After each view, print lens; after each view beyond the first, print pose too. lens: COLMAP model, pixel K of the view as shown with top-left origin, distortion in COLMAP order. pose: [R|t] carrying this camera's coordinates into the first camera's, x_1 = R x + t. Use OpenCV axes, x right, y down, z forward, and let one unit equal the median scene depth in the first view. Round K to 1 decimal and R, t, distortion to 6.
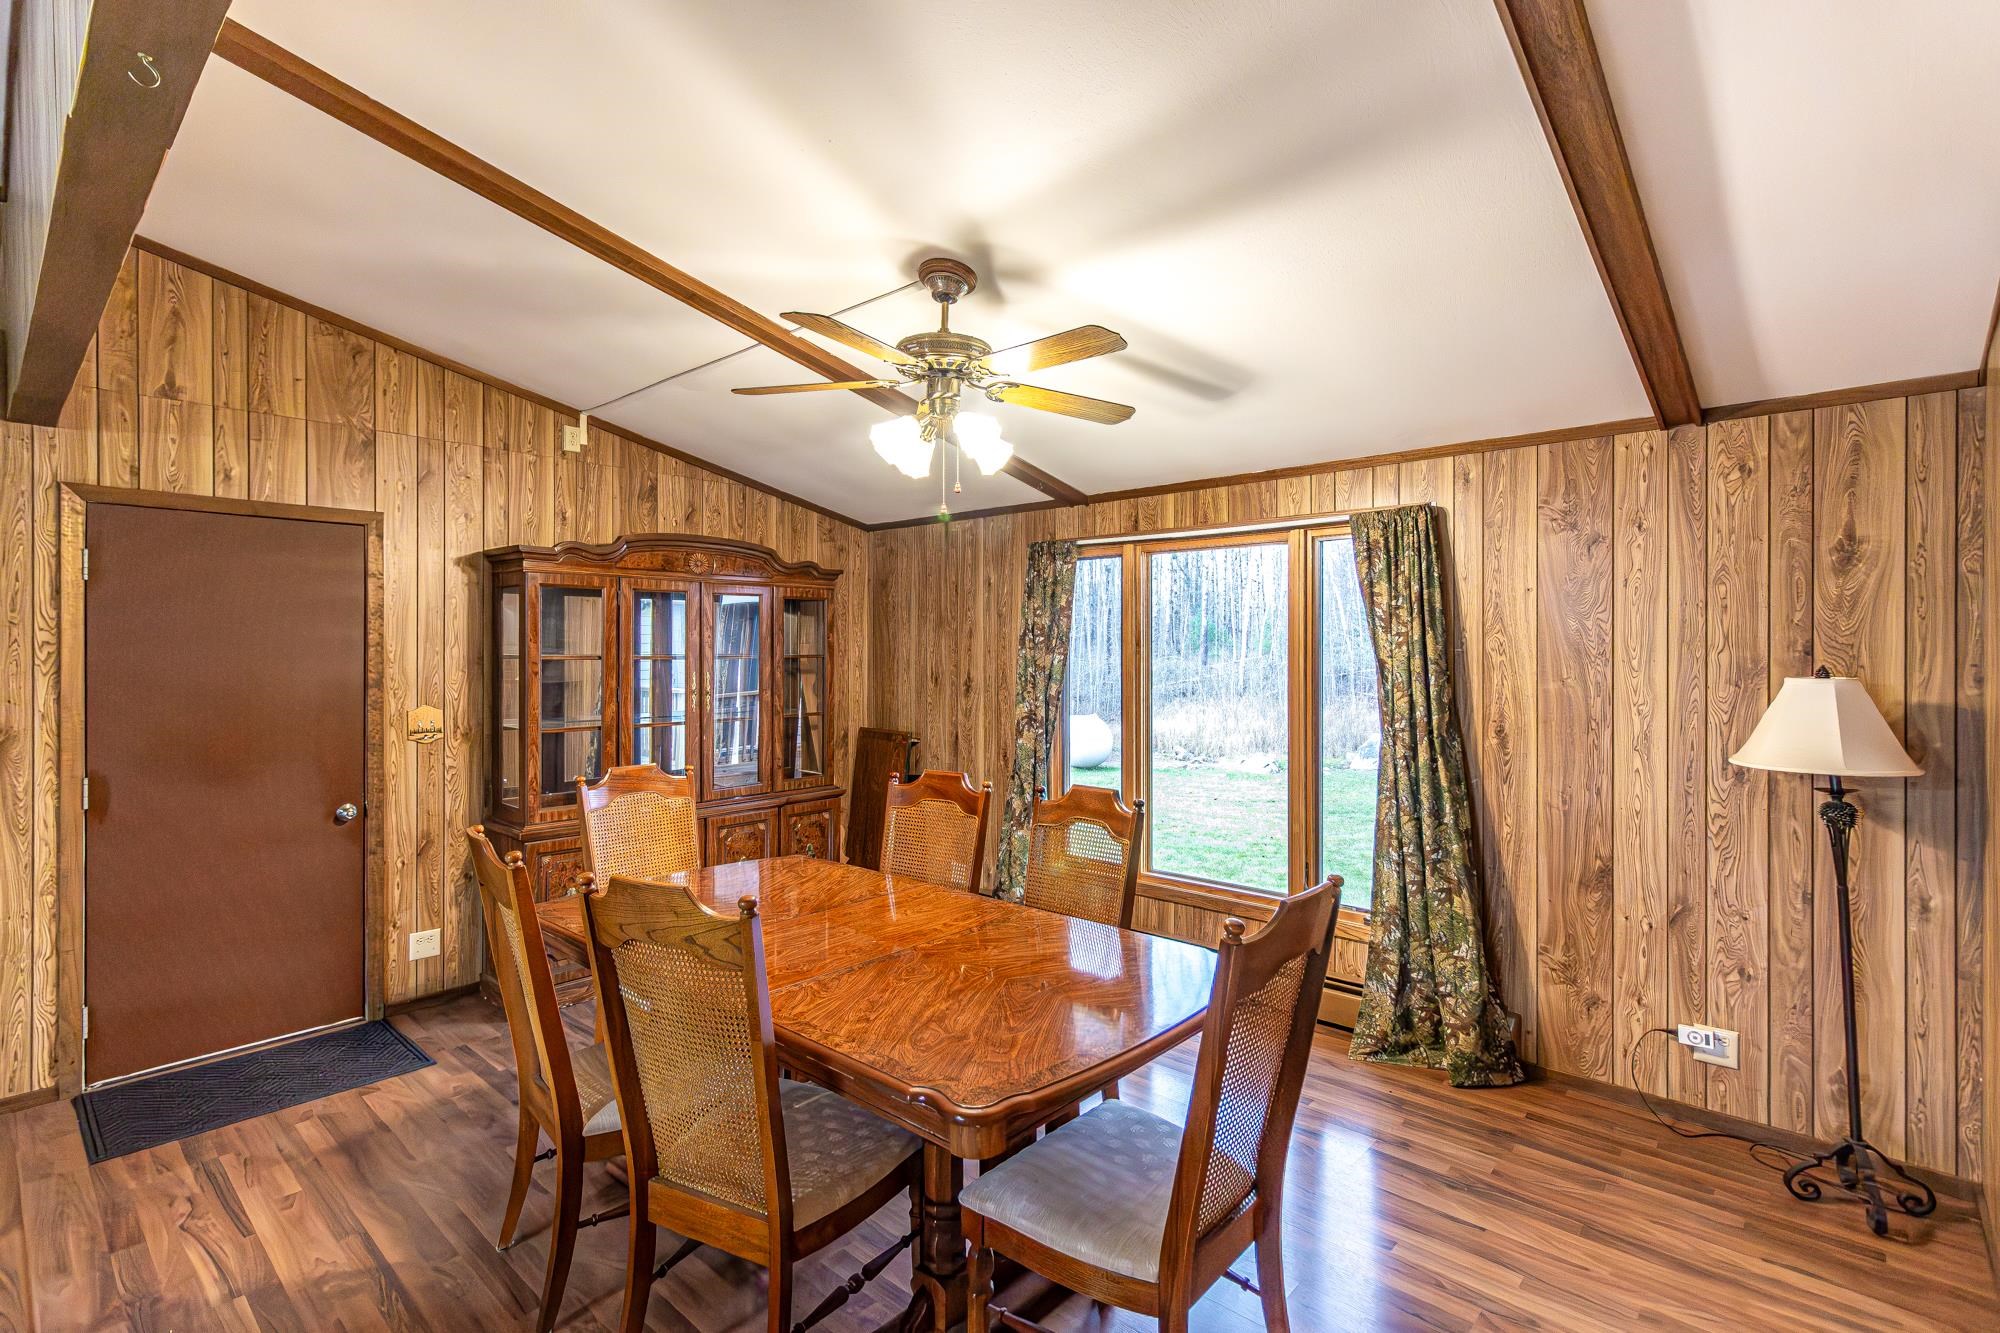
lens RADIAL K [[941.9, 0, 1005.9], [0, 941.9, 652.1], [0, 0, 1]] dist [0.001757, 0.001508]
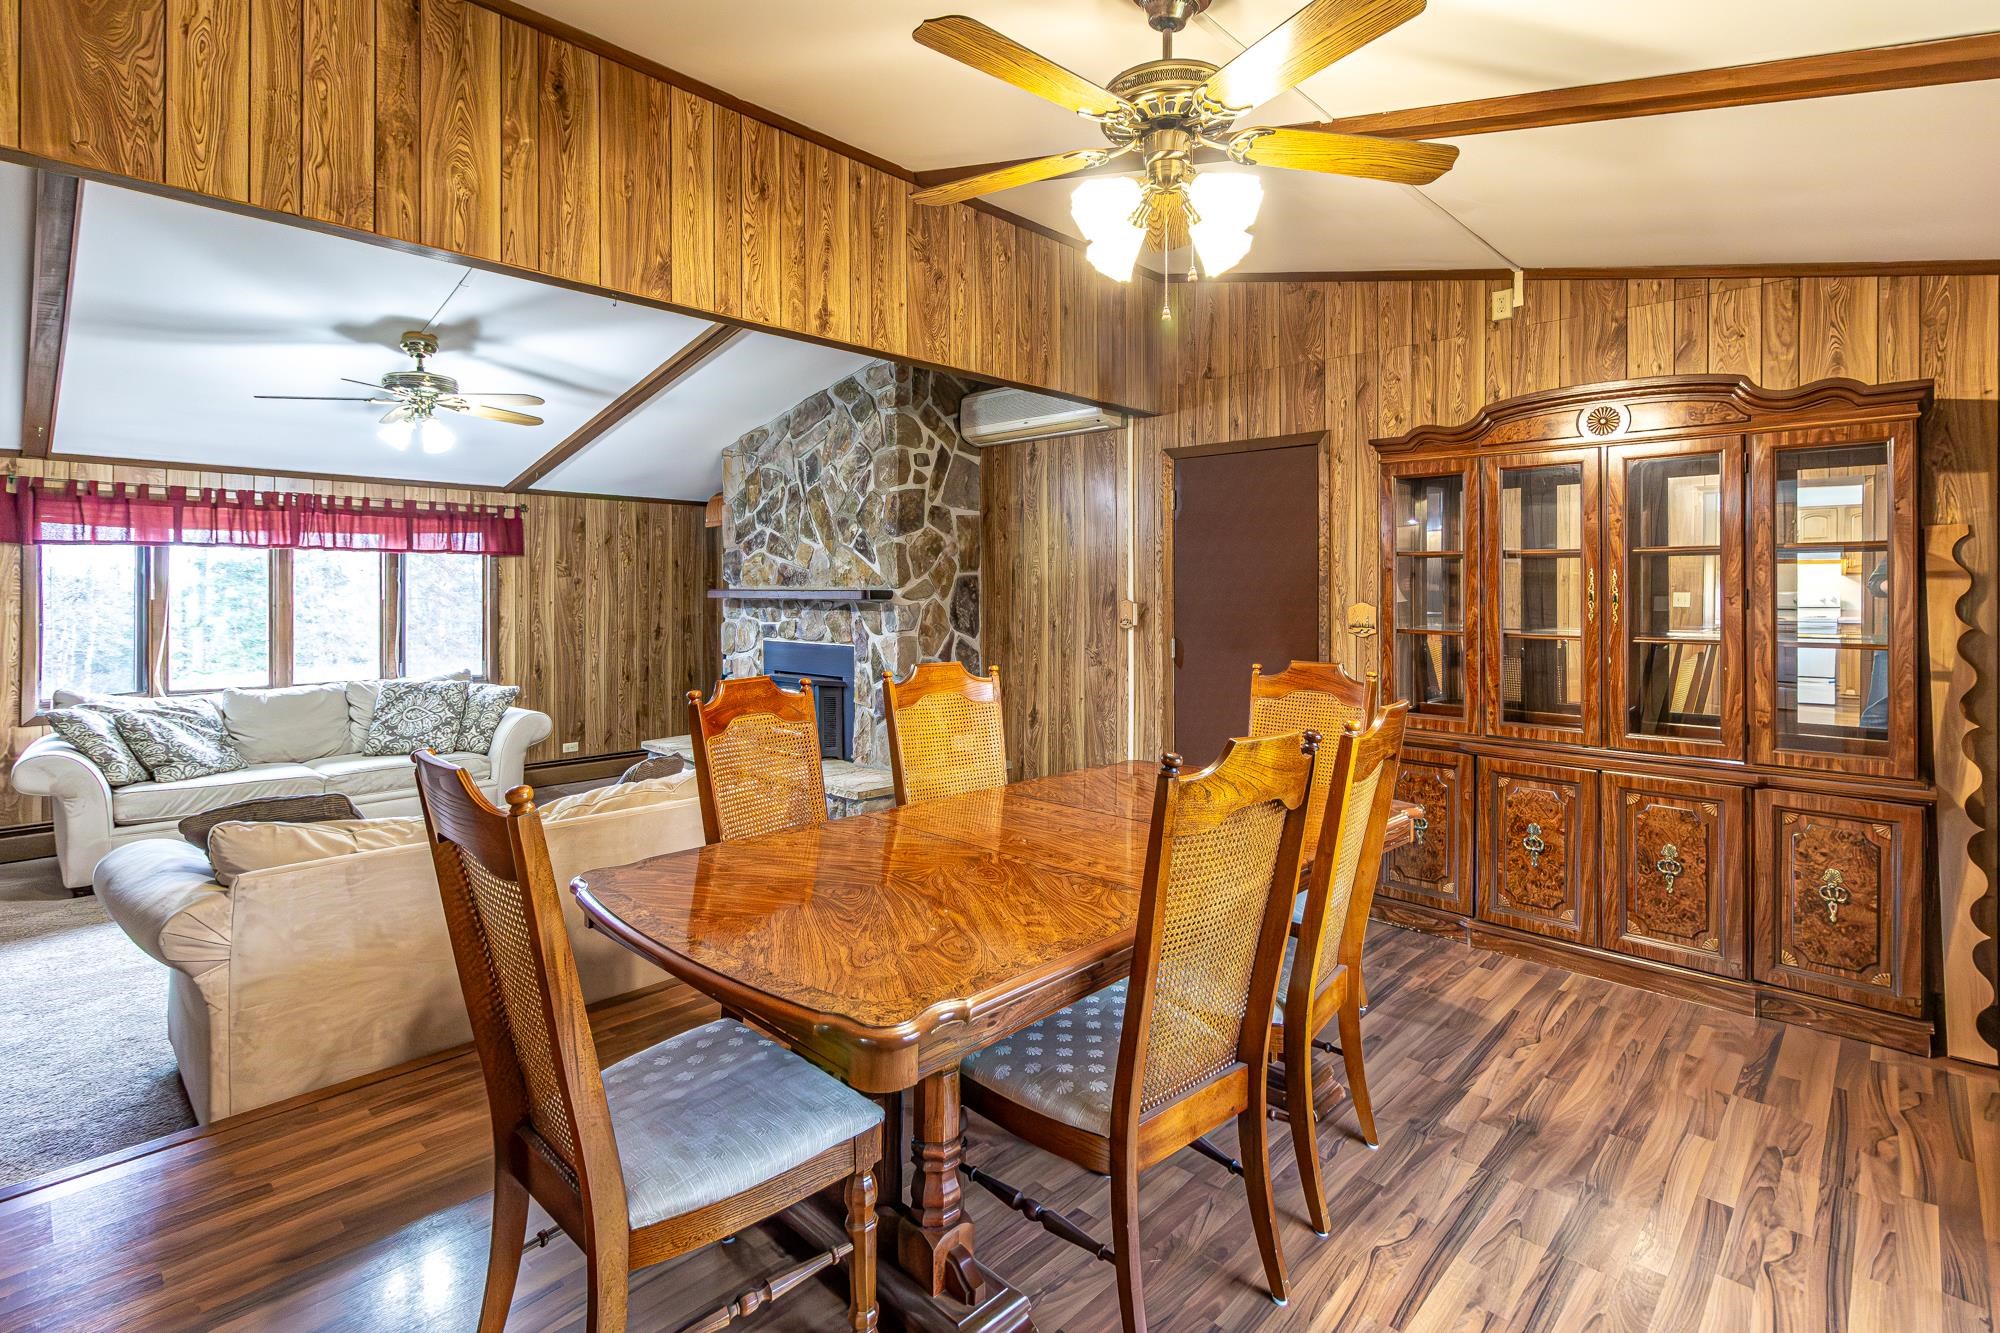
lens RADIAL K [[941.9, 0, 1032.0], [0, 941.9, 589.6], [0, 0, 1]] dist [0.001757, 0.001508]
pose [[-0.018009, 0.003245, -0.999833, 0.440850], [-0.004646, 0.999984, 0.003329, 0.038357], [0.999827, 0.004705, -0.017994, 0.609531]]
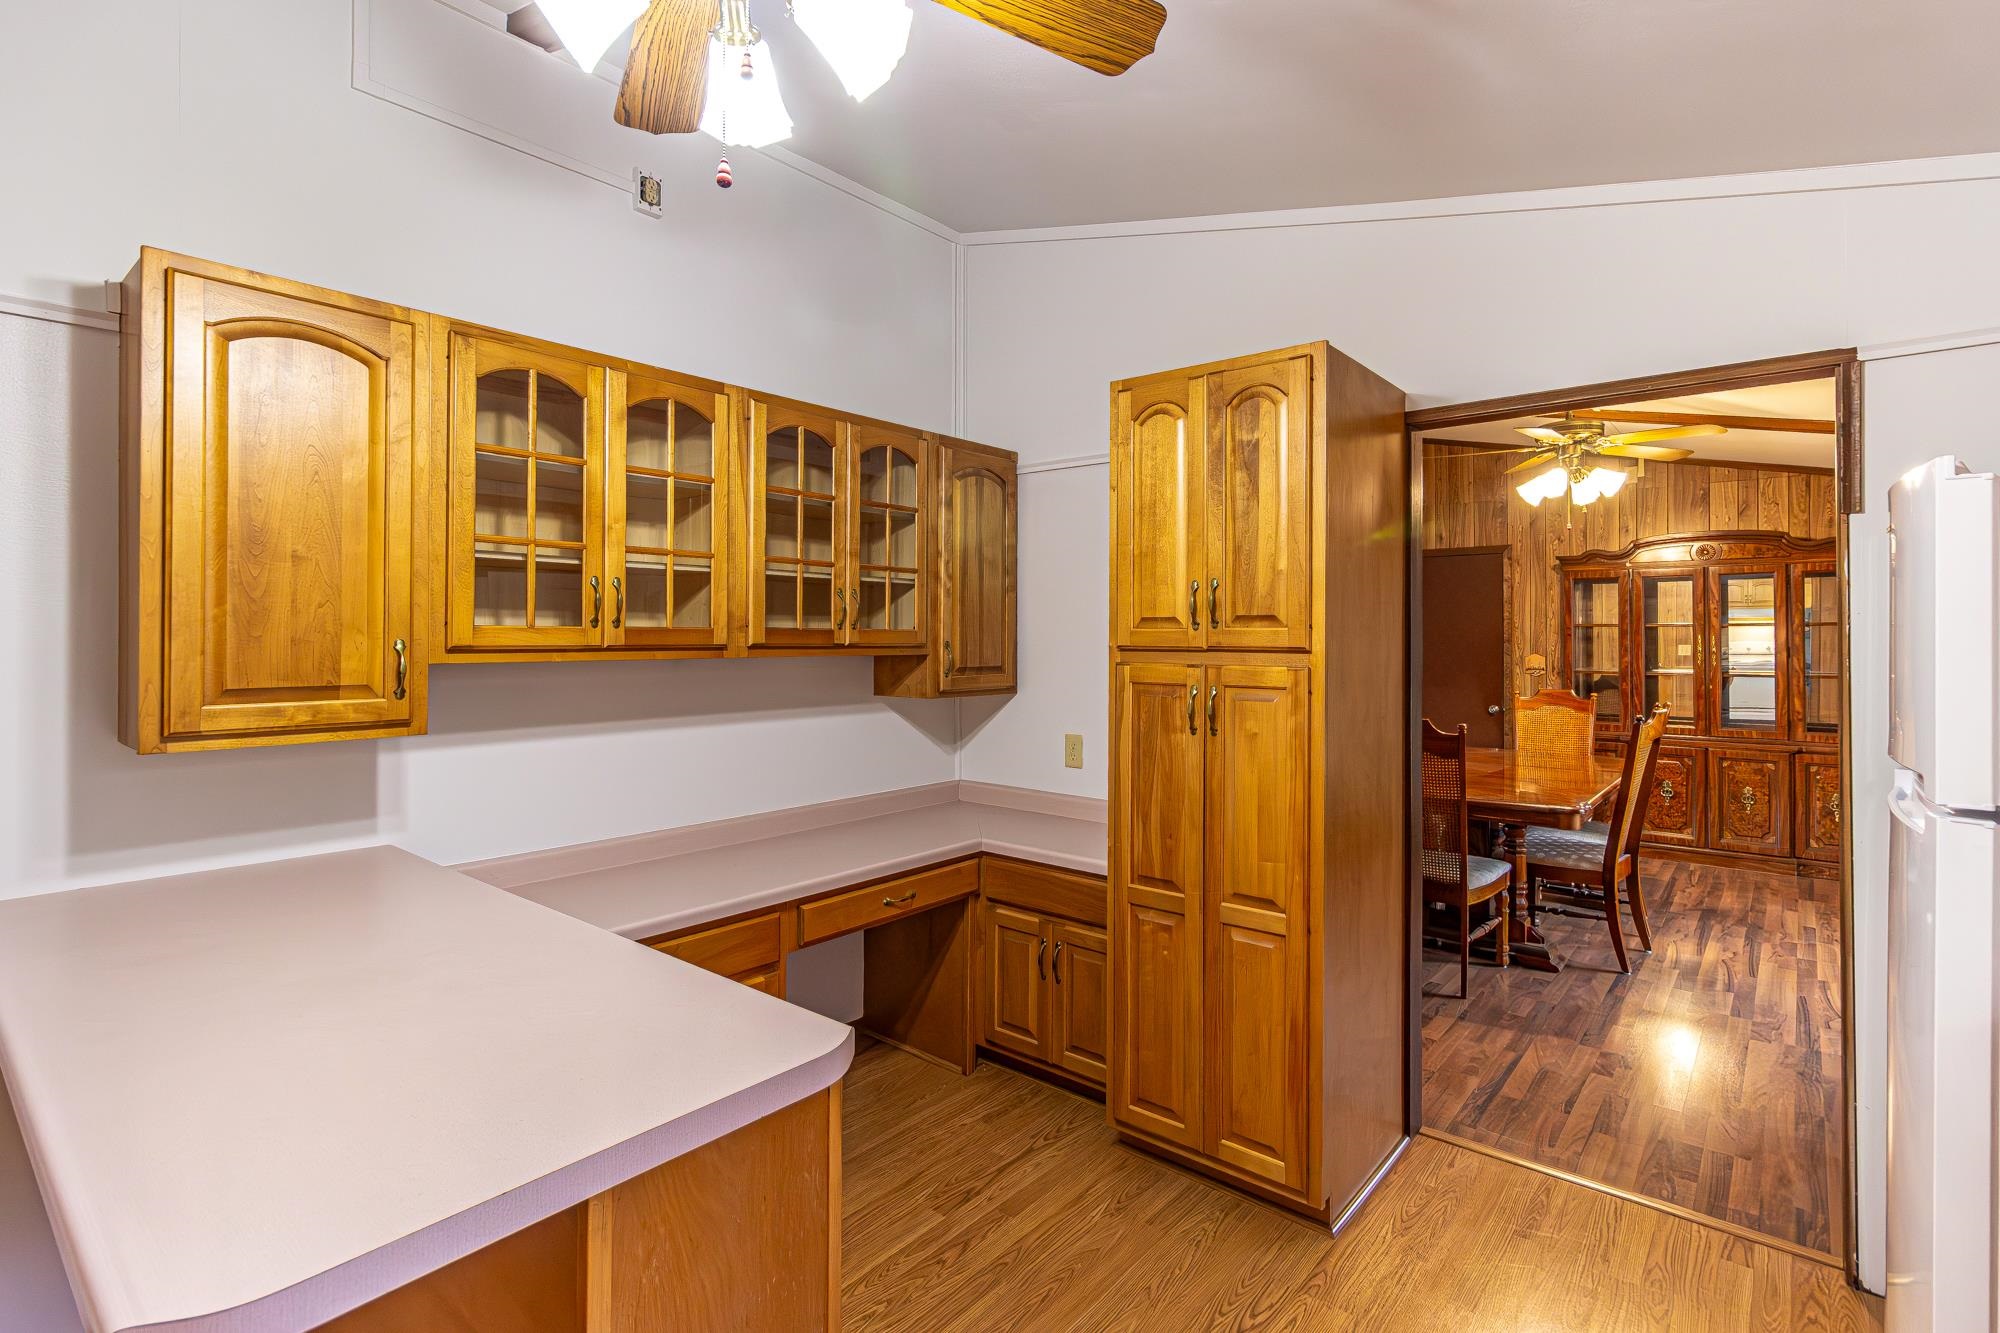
lens RADIAL K [[941.9, 0, 1048.2], [0, 941.9, 631.3], [0, 0, 1]] dist [0.001757, 0.001508]
pose [[0.054215, -0.003238, -0.998524, 0.983989], [0.000638, 0.999995, -0.003208, 0.019333], [0.998529, -0.000463, 0.054217, 0.026994]]
